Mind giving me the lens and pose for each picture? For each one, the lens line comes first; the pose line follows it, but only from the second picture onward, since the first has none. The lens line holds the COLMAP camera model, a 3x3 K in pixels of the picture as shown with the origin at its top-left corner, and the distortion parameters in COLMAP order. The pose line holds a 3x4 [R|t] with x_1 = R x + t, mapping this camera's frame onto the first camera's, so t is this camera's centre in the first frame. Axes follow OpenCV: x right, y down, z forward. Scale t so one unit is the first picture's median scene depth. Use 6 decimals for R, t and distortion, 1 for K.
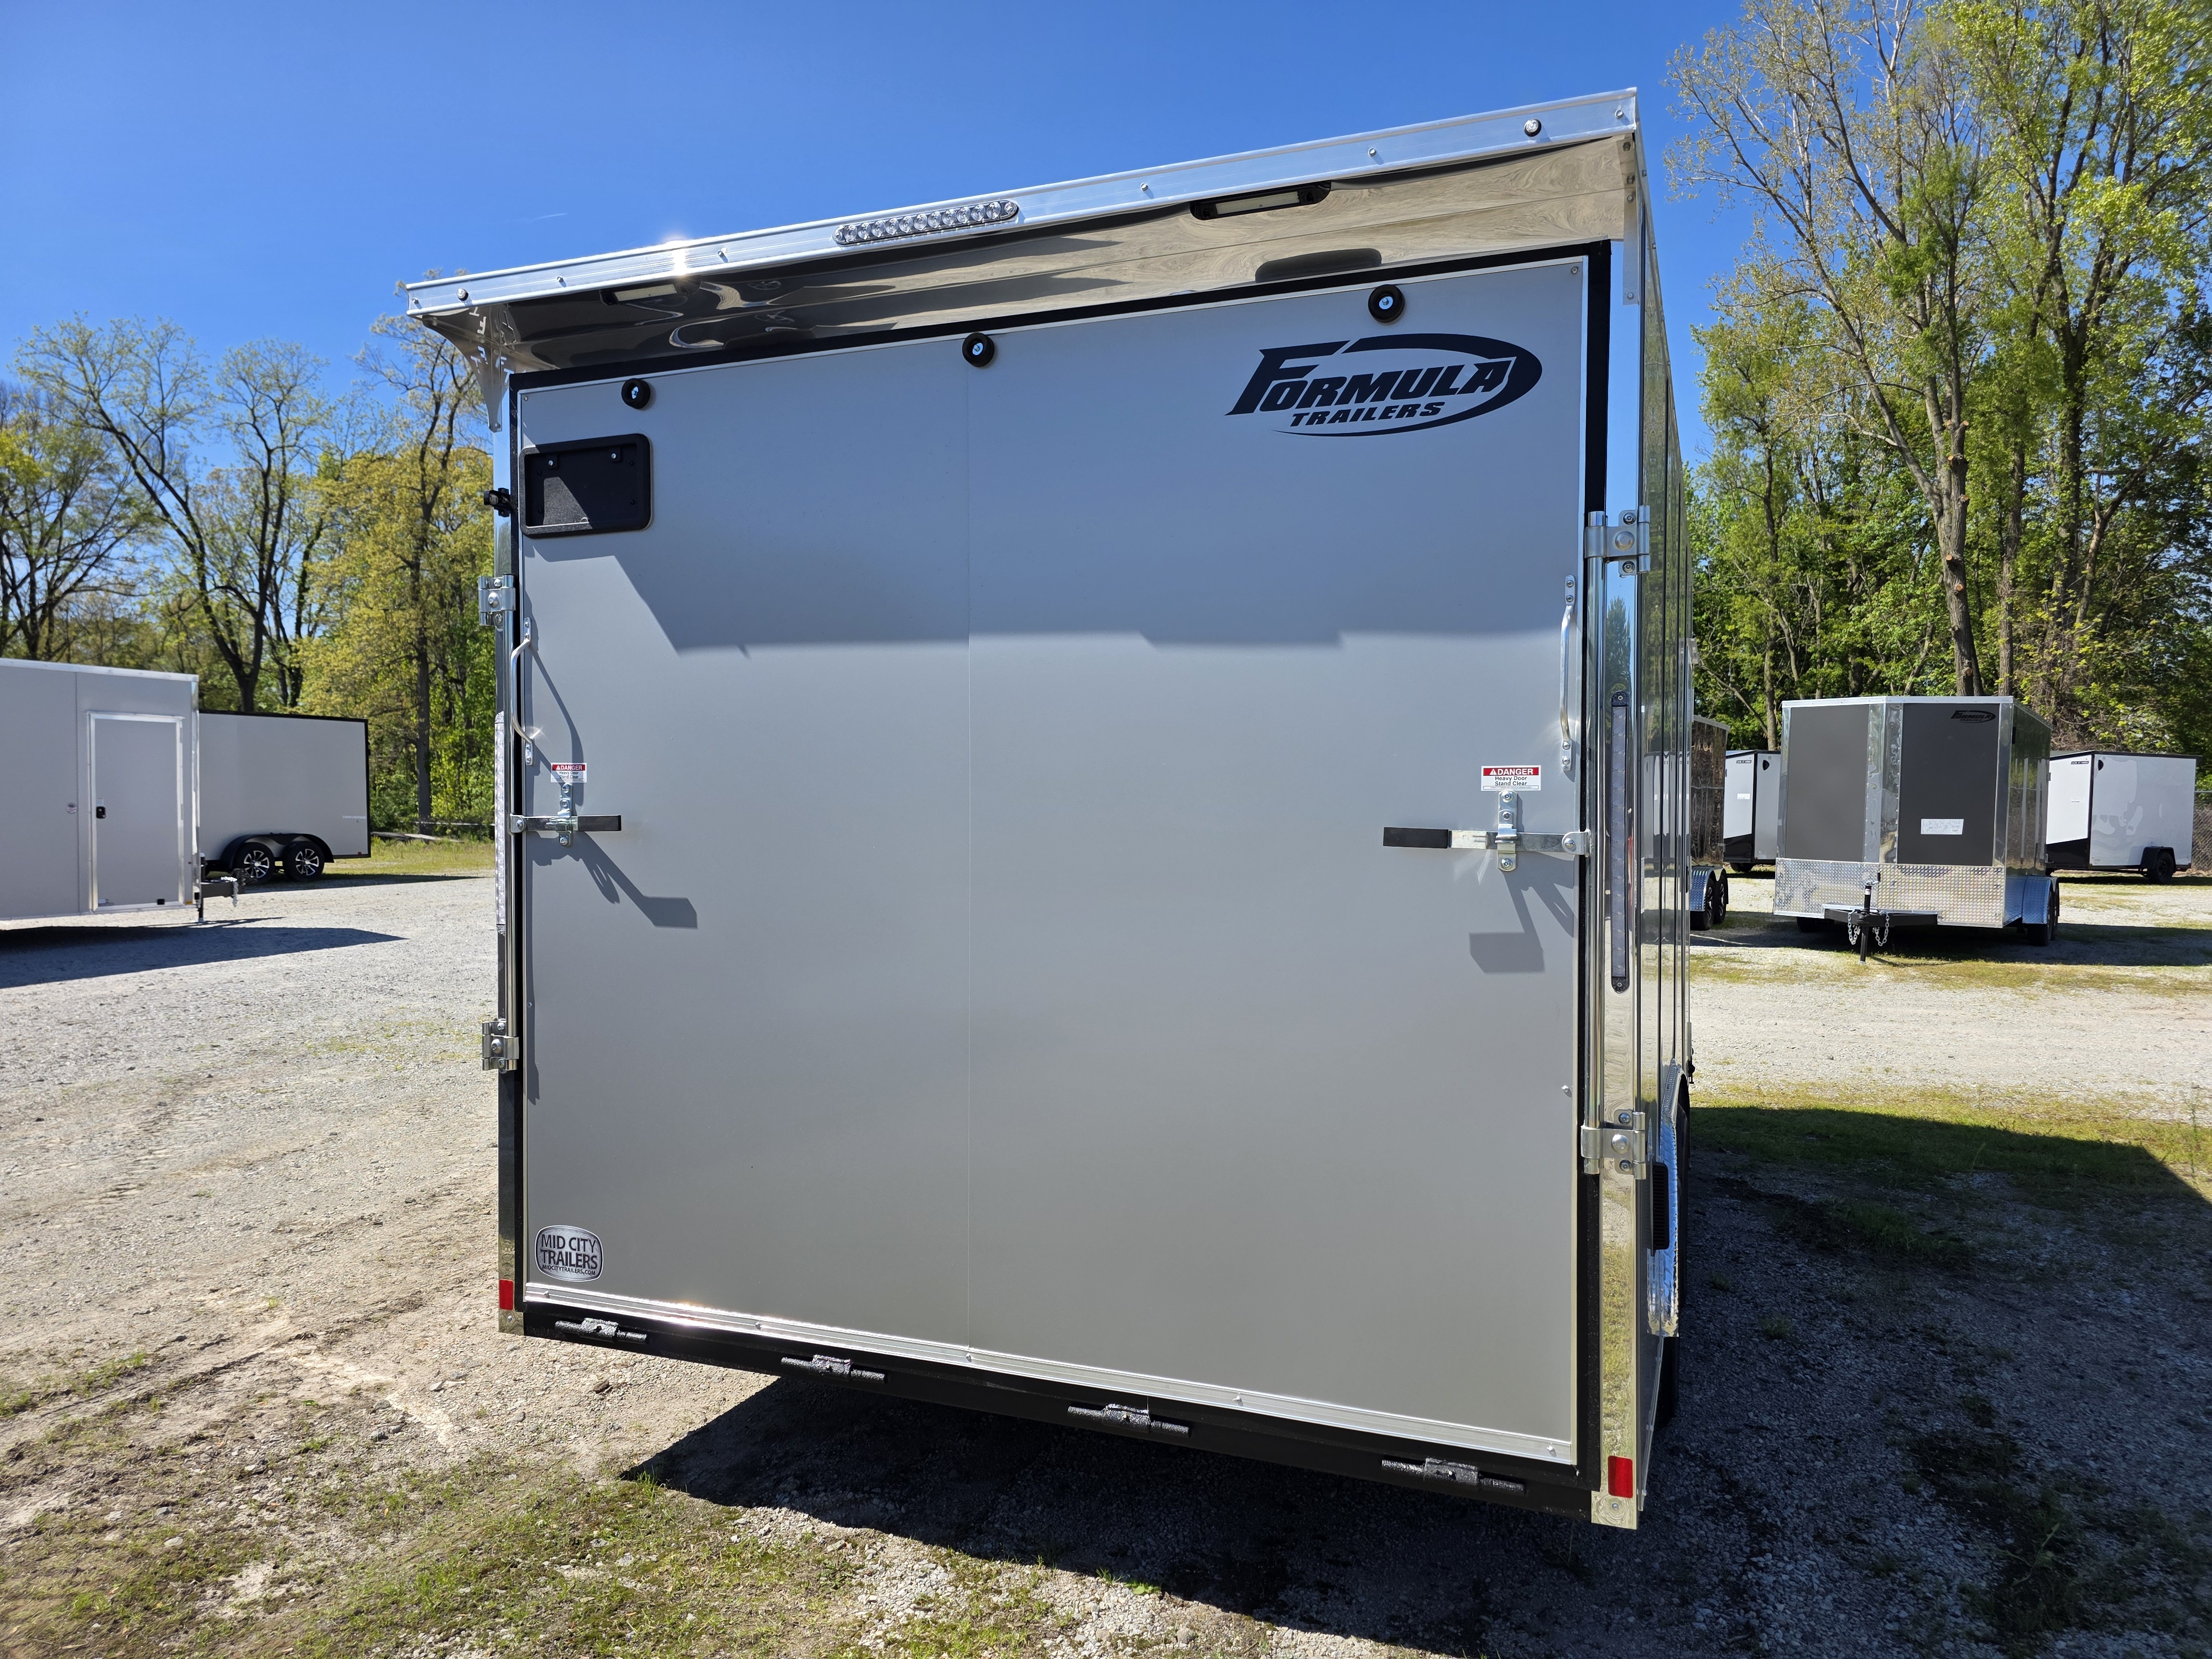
lens RADIAL K [[1493.4, 0, 1119.9], [0, 1493.4, 850.0], [0, 0, 1]] dist [0.047866, -0.055066]
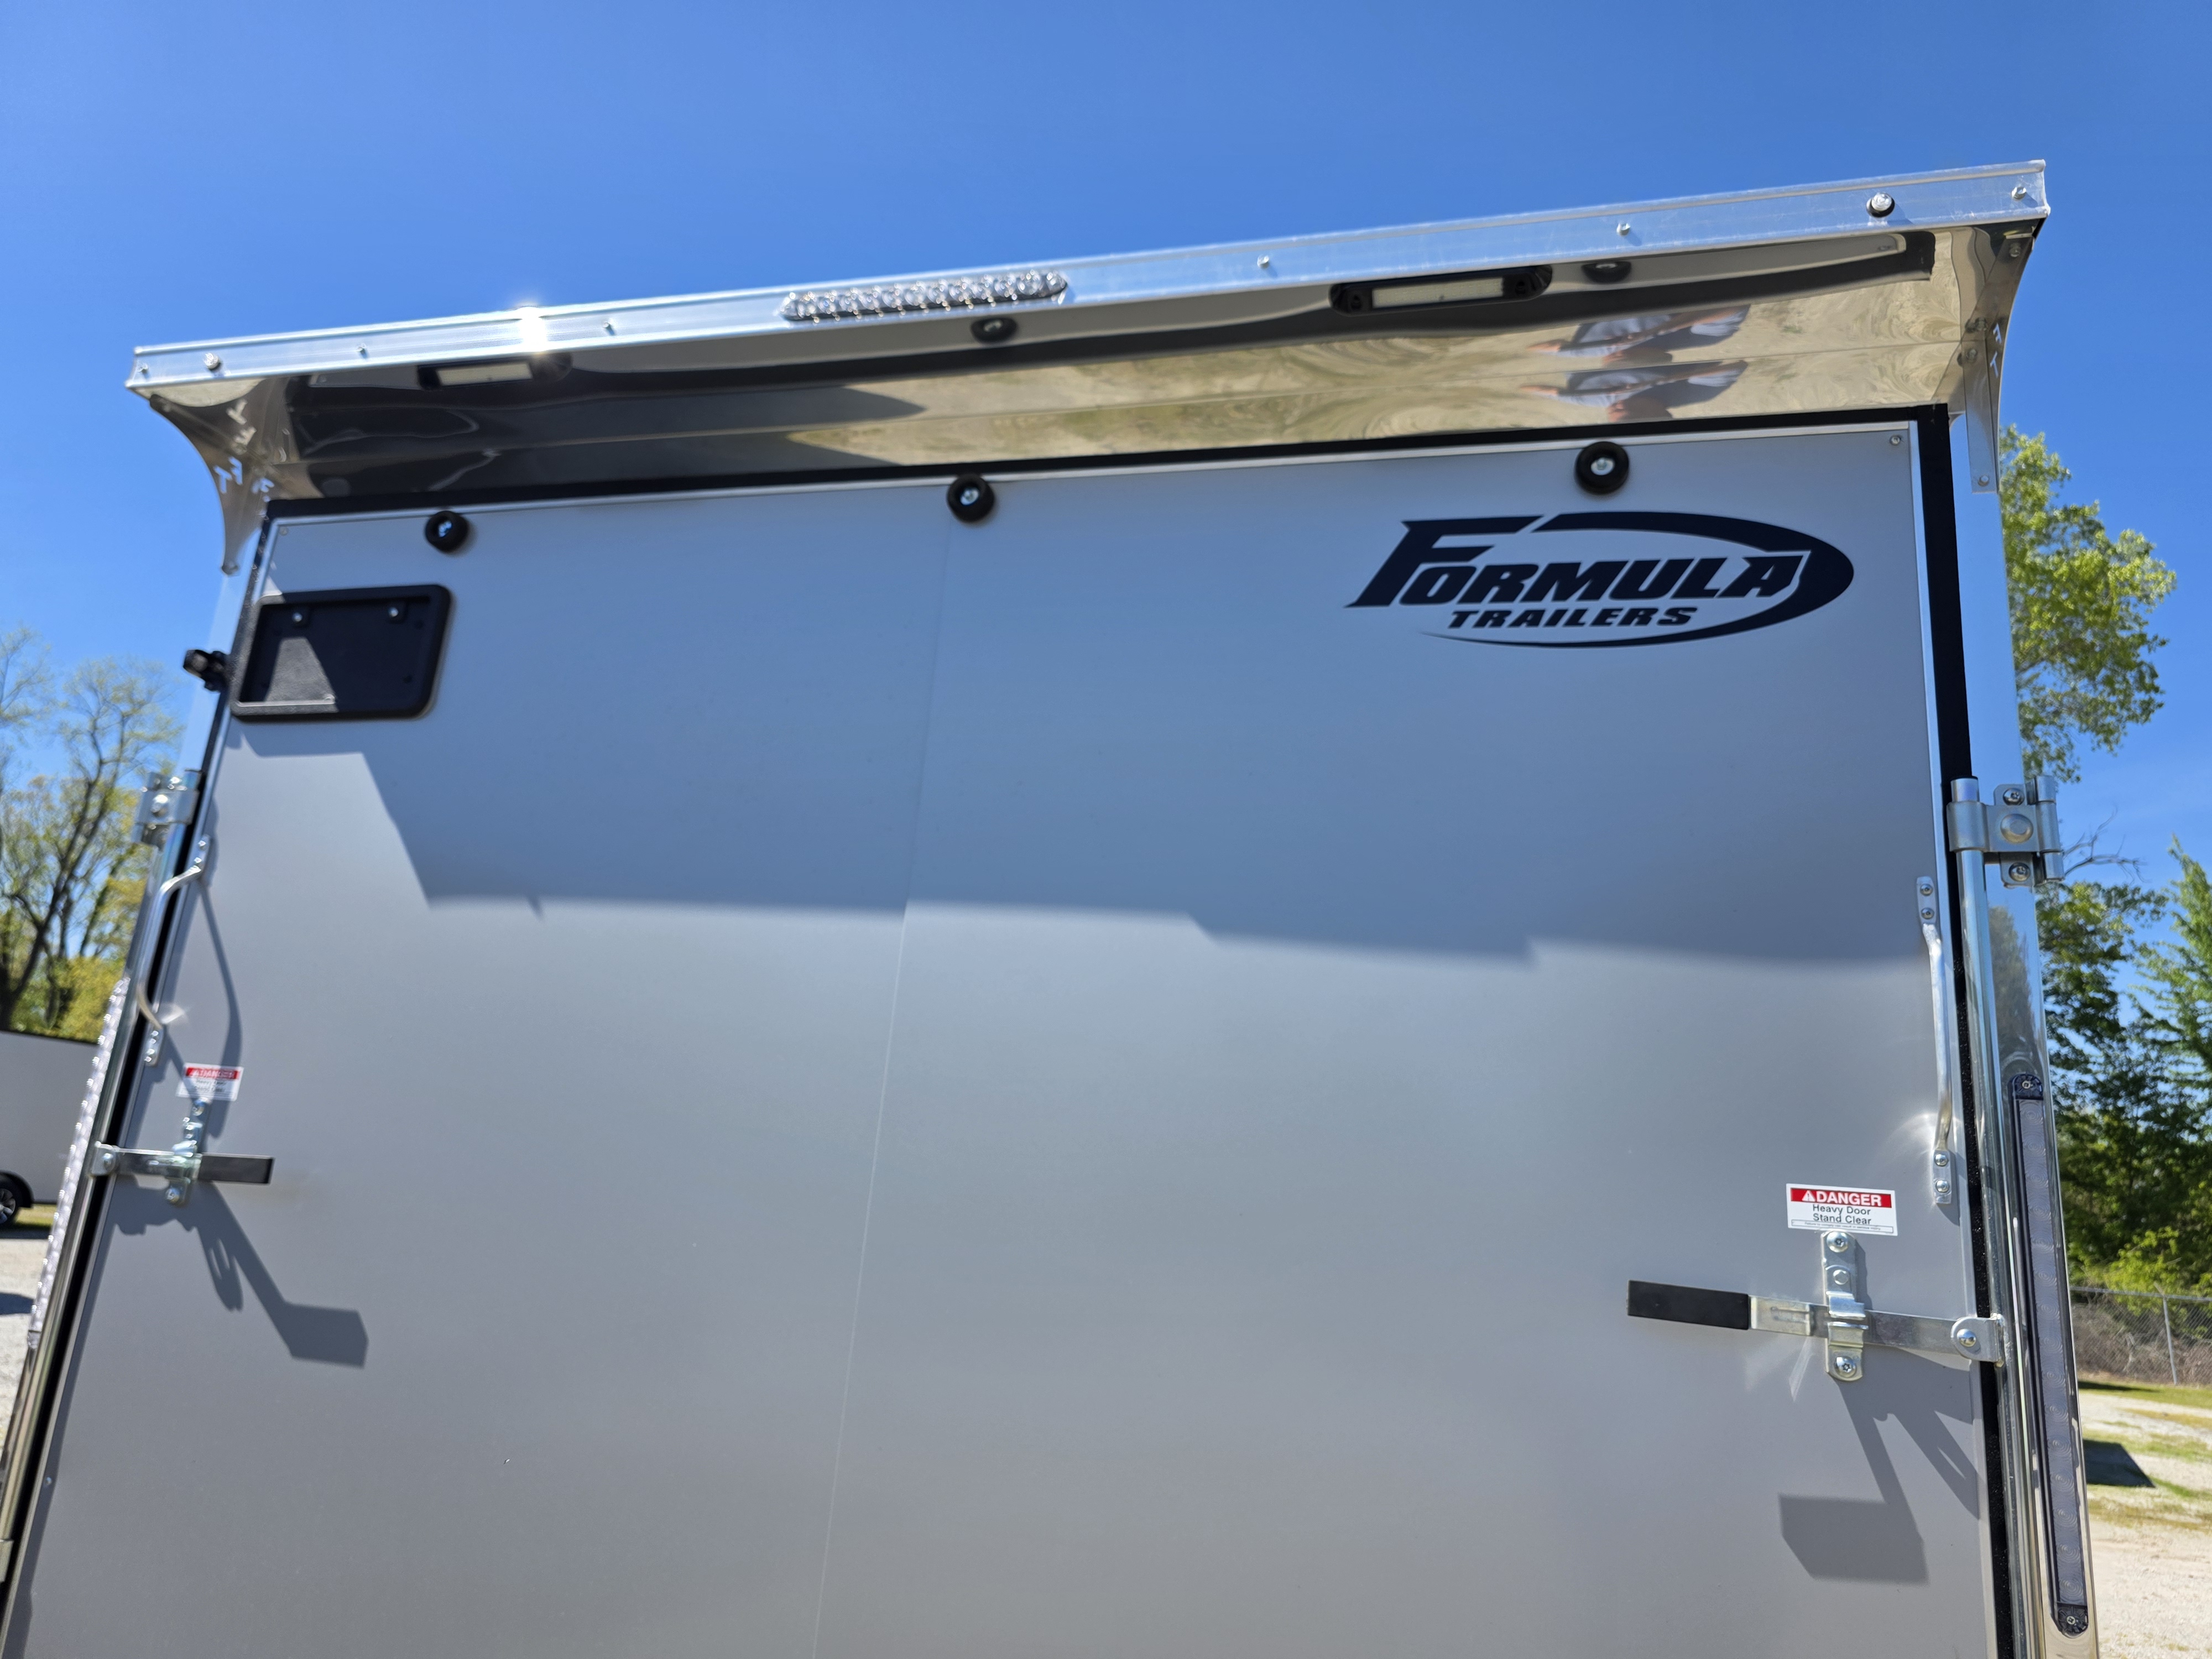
lens RADIAL K [[1493.4, 0, 1121.9], [0, 1493.4, 814.4], [0, 0, 1]] dist [0.047866, -0.055066]
pose [[0.990600, 0.103257, 0.089717, -0.072110], [-0.072952, 0.953617, -0.292048, -0.002951], [-0.115711, 0.282758, 0.952186, 0.384673]]
